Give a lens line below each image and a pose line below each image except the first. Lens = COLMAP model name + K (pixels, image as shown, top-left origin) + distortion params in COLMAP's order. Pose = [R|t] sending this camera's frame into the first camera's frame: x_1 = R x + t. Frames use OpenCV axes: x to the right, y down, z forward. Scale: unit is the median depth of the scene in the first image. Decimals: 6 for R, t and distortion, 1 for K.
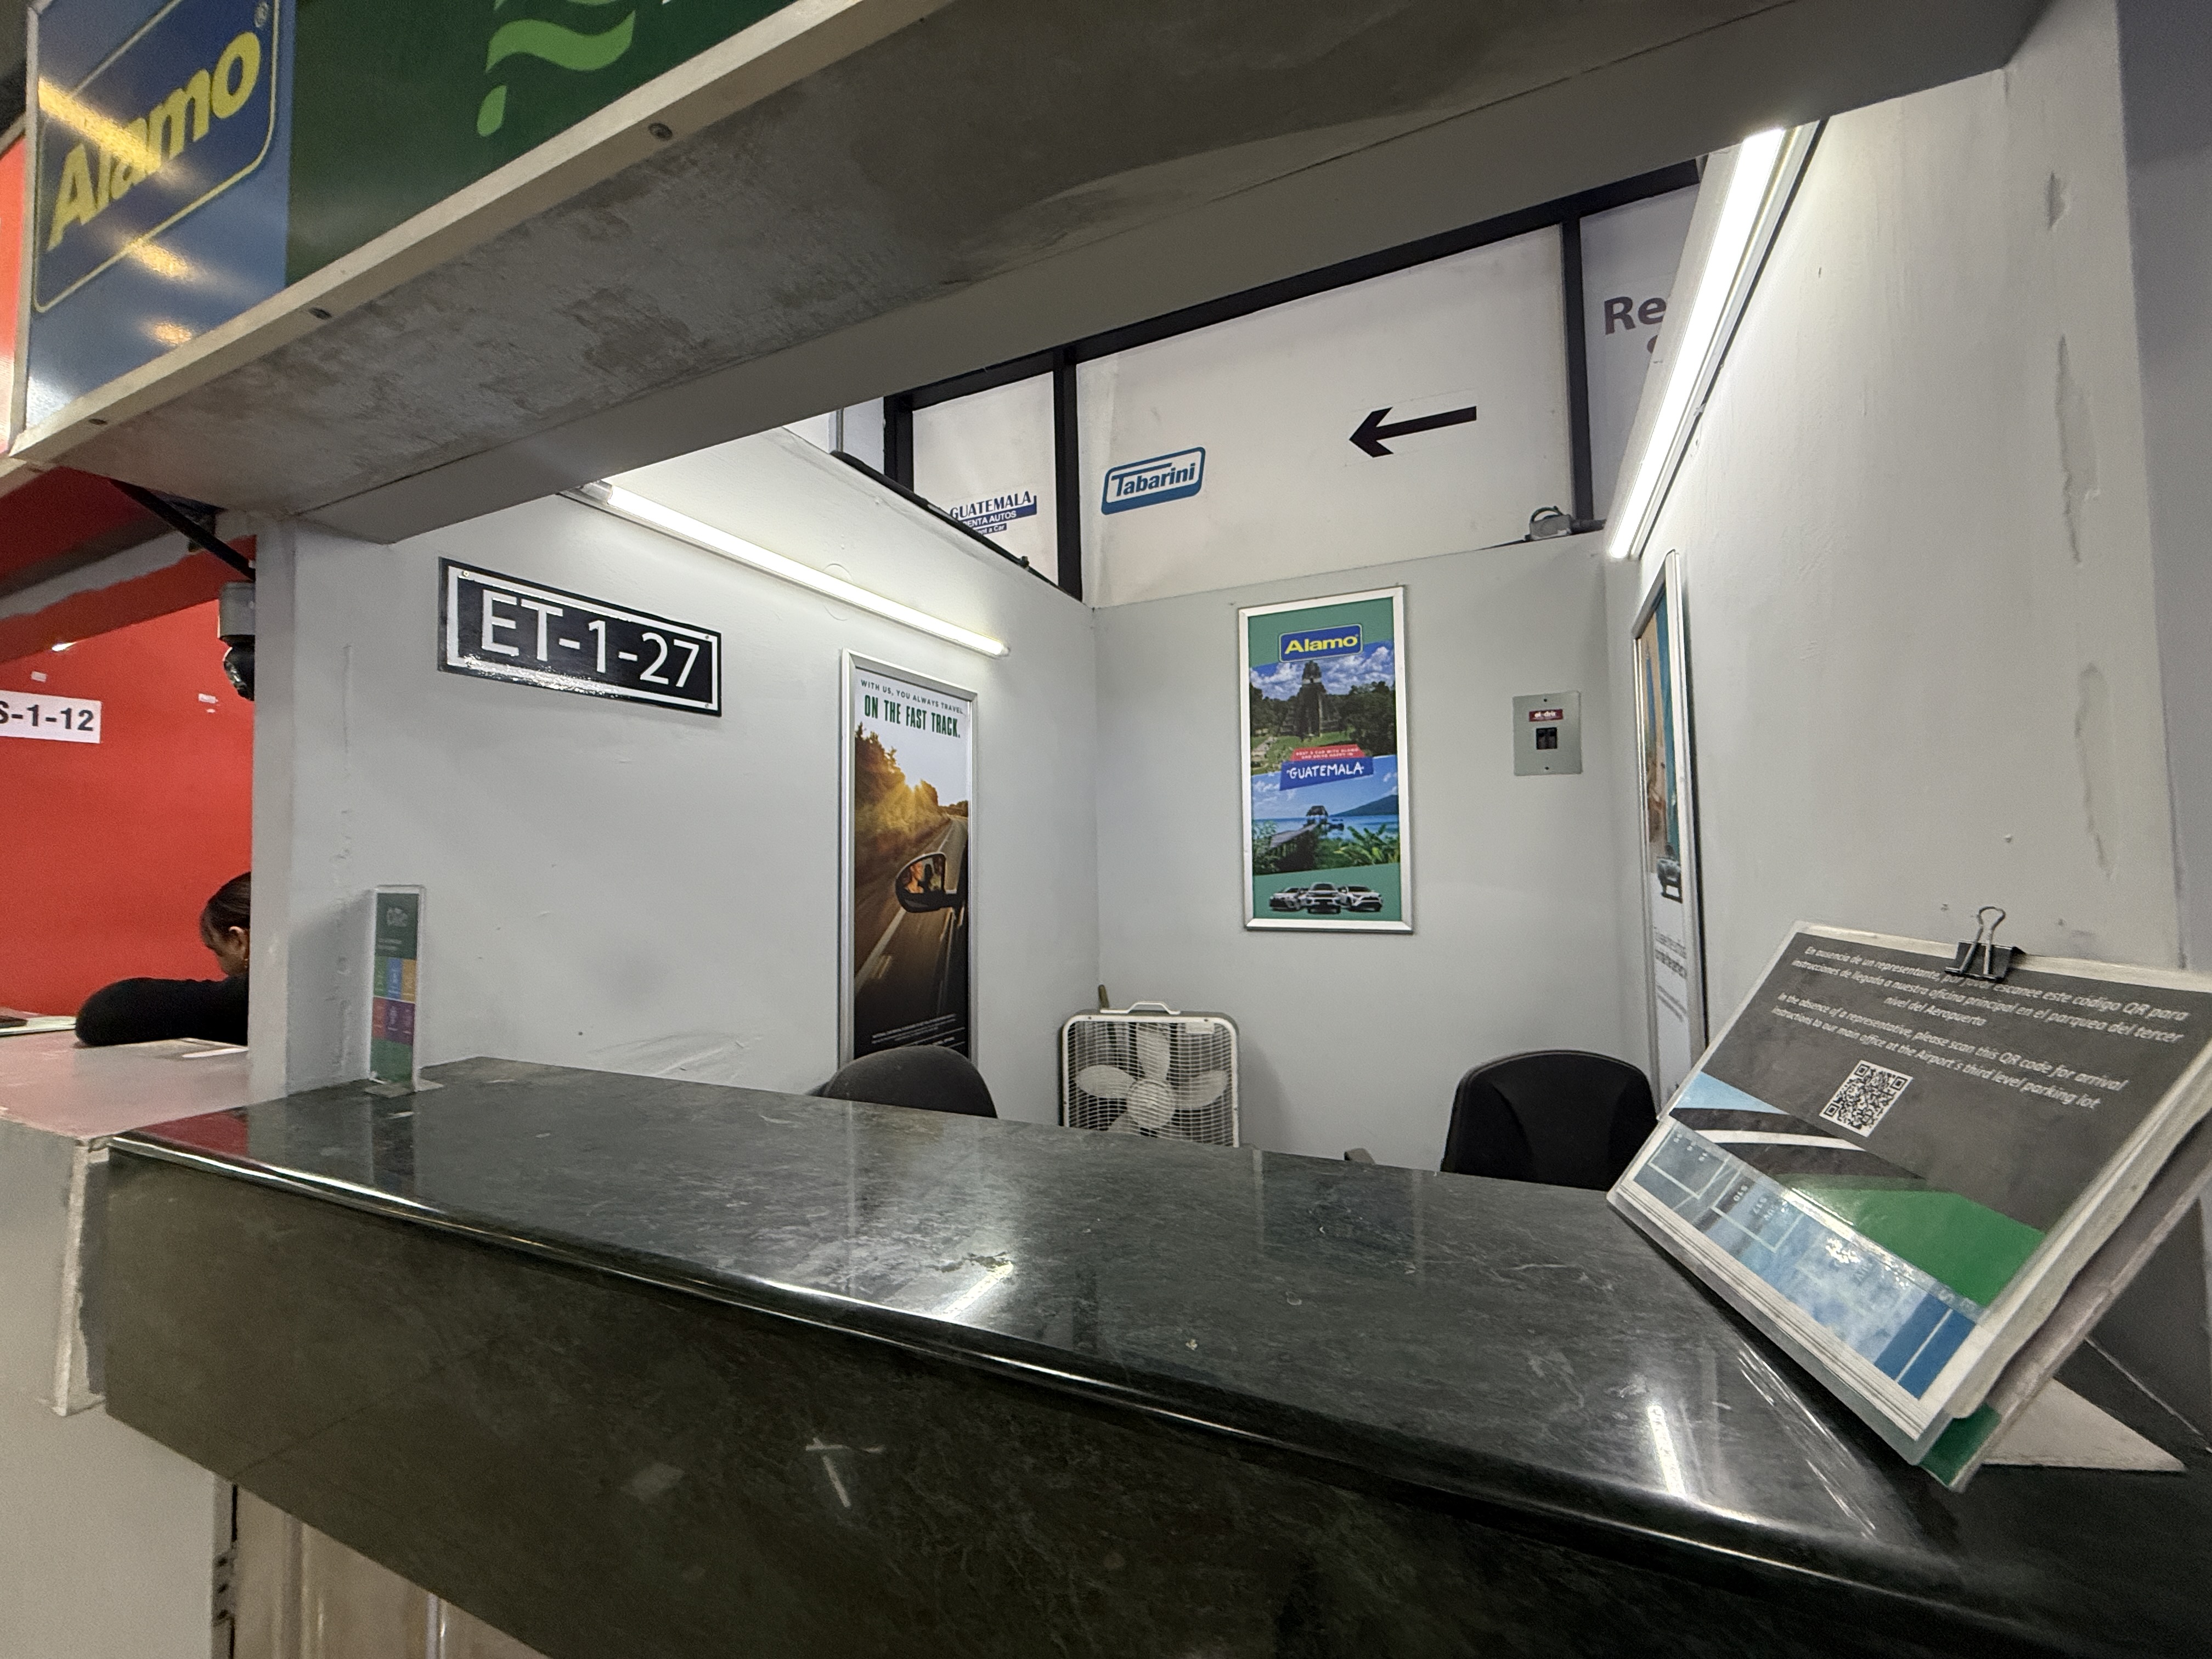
lens RADIAL K [[883.9, 0, 1106.0], [0, 883.9, 829.5], [0, 0, 1]] dist [0.000572, 0.000041]
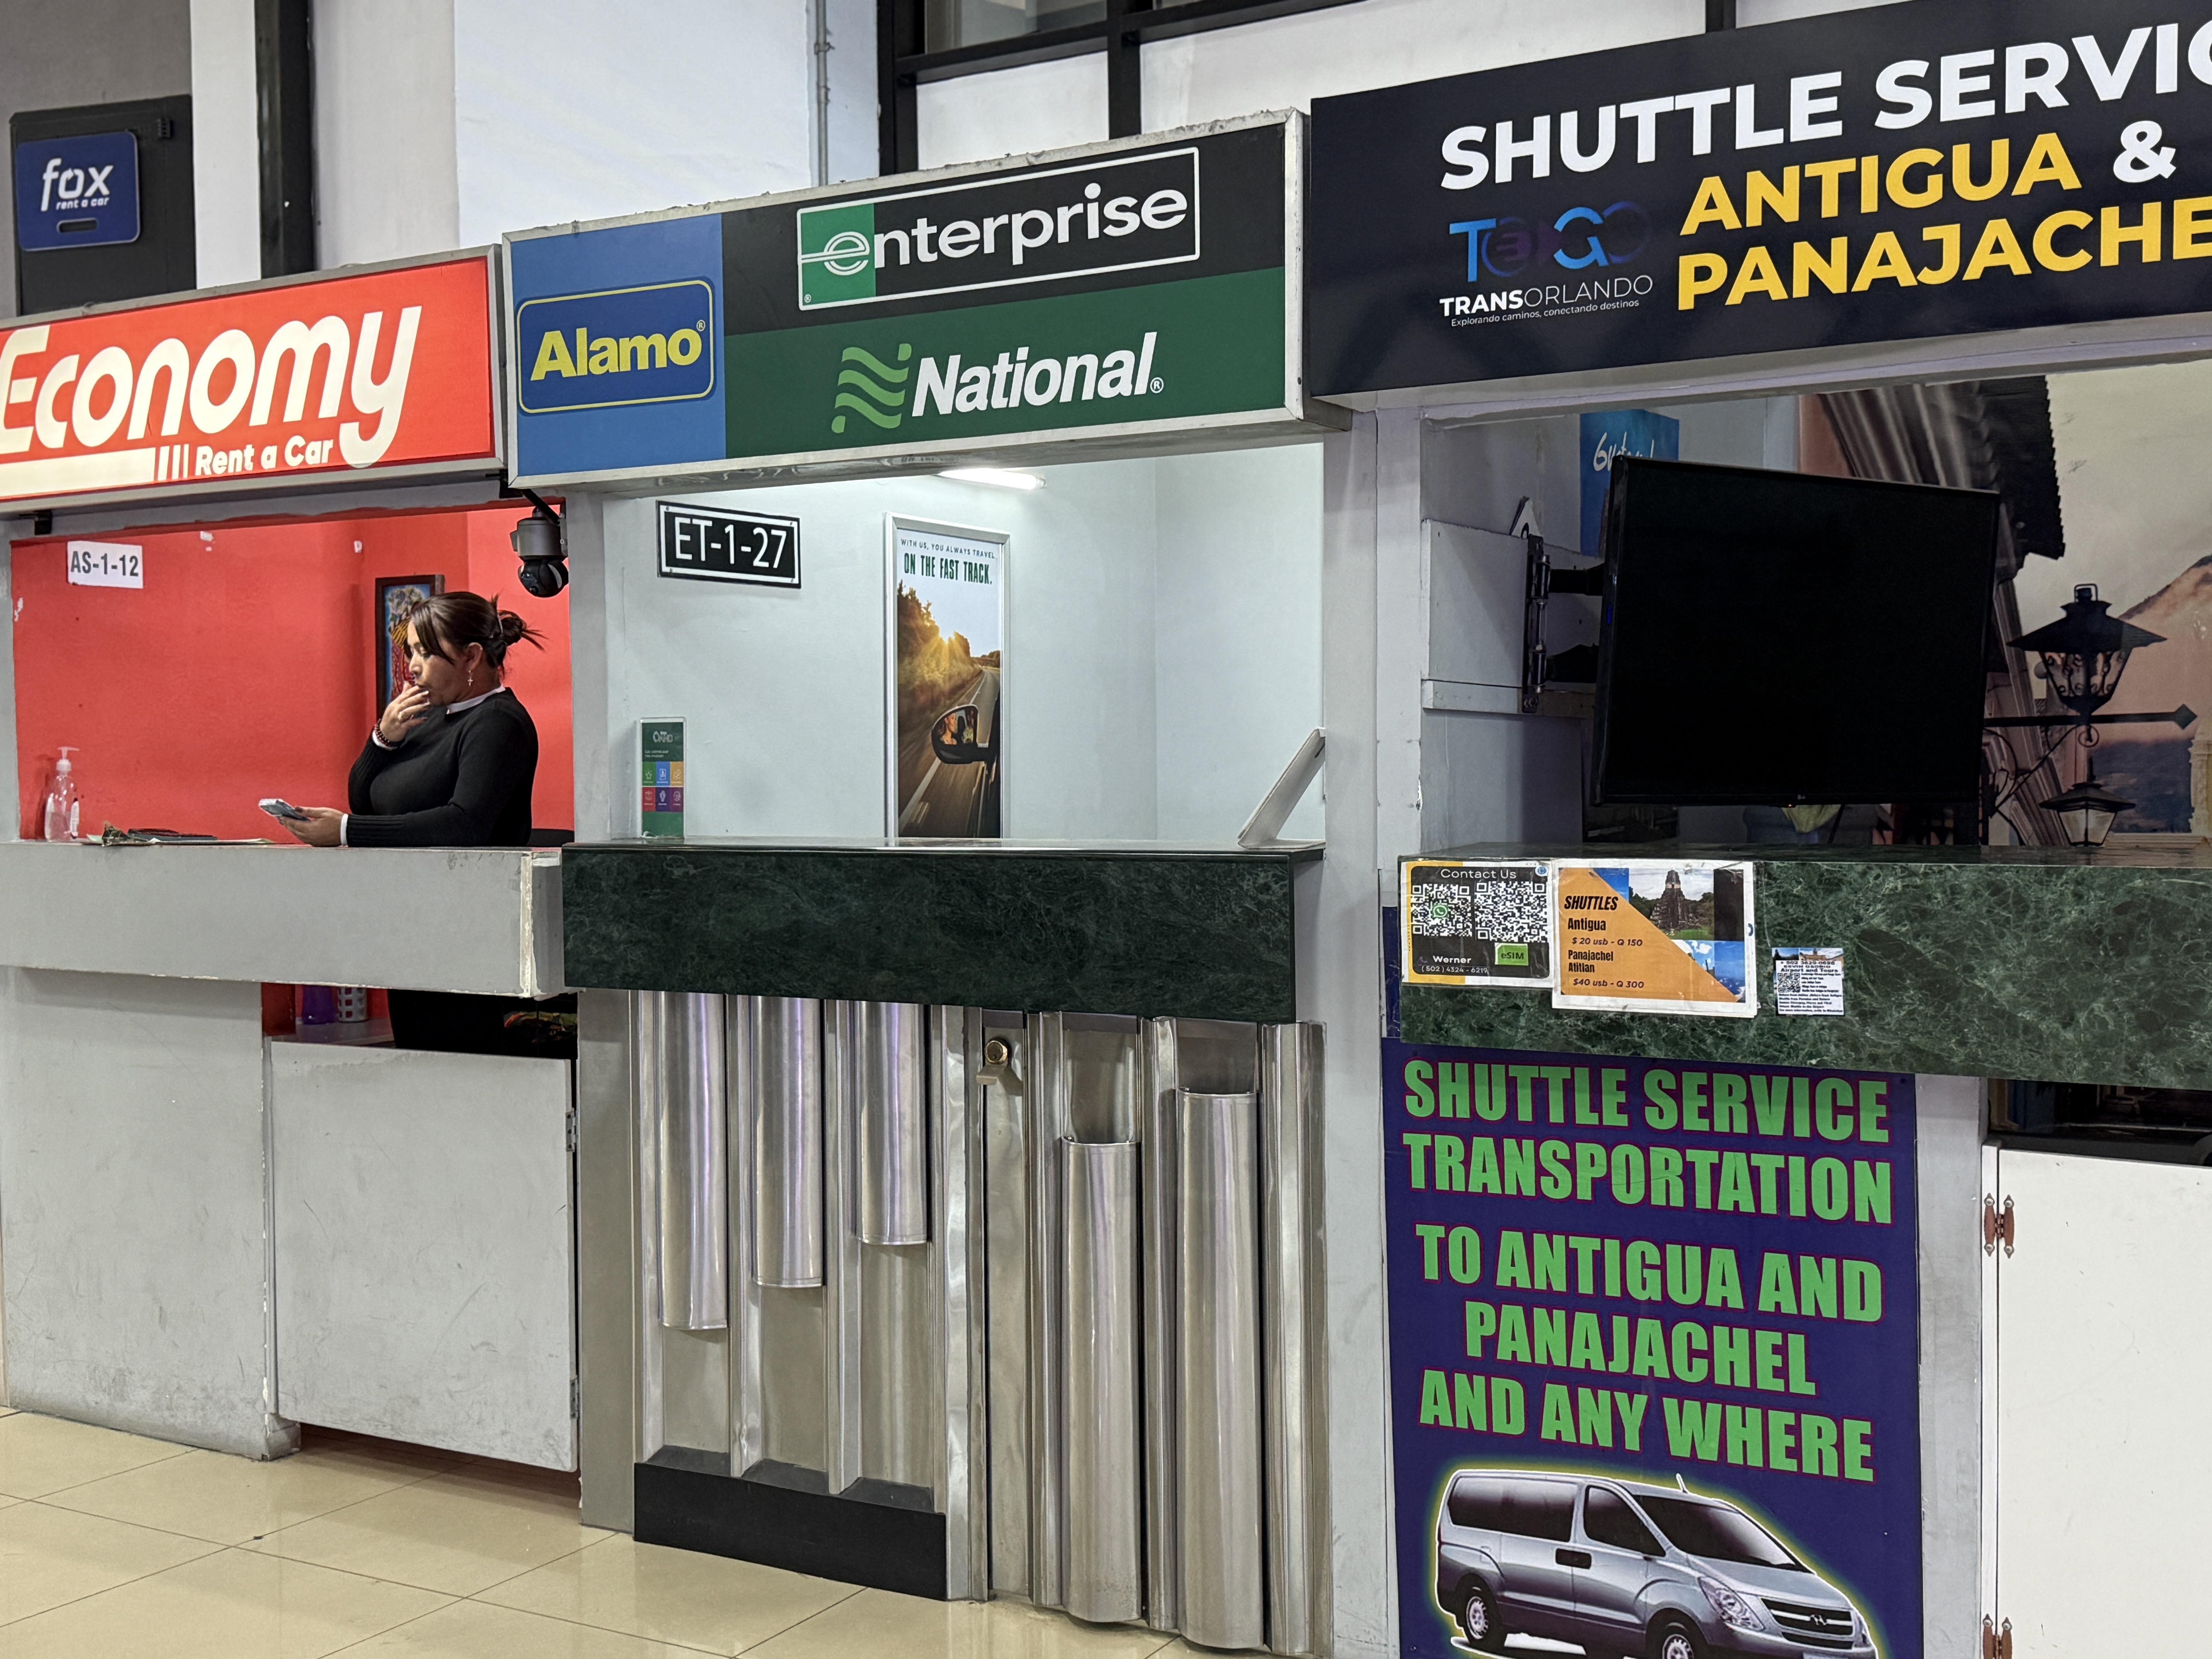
lens RADIAL K [[2352.0, 0, 1106.0], [0, 2352.0, 829.5], [0, 0, 1]] dist [0.113605, -0.003794]
pose [[0.995162, 0.011256, -0.097599, 0.234452], [-0.004490, 0.997588, 0.069269, -0.018950], [0.098143, -0.068496, 0.992812, -1.718386]]
